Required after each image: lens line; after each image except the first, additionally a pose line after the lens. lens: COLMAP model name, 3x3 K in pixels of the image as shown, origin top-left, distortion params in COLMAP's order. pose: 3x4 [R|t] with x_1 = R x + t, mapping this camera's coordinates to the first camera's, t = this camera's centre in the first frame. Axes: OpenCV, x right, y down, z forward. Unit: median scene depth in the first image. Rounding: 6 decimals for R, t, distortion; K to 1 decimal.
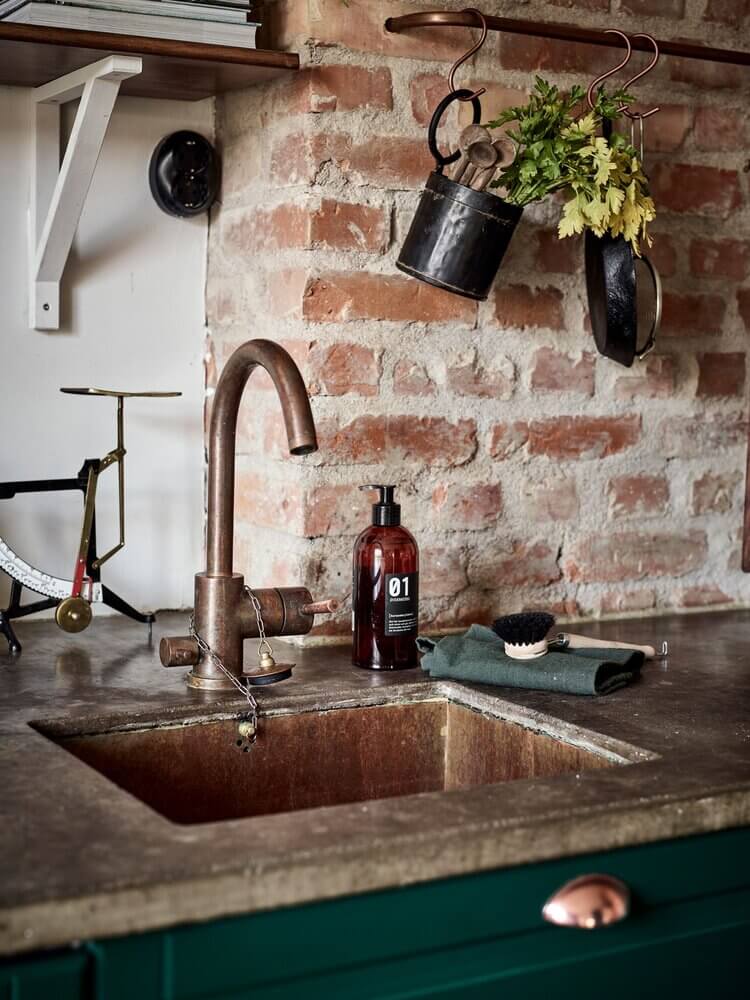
lens RADIAL K [[1595.1, 0, 353.5], [0, 1595.1, 466.4], [0, 0, 1]] dist [-0.004741, 0.000000]
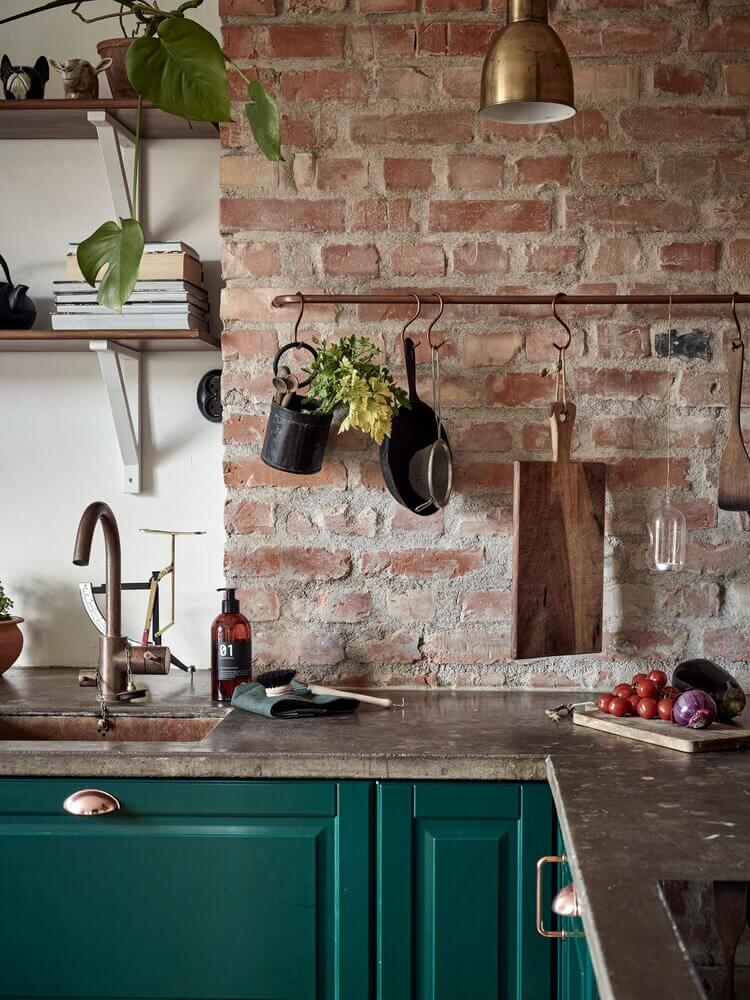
lens RADIAL K [[1595.1, 0, 420.9], [0, 1595.1, 526.1], [0, 0, 1]] dist [-0.004741, 0.000000]
pose [[0.858282, 0.001983, -0.513175, 0.944499], [-0.027071, 0.998775, -0.041416, 0.009426], [0.512464, 0.049439, 0.857284, -0.281135]]
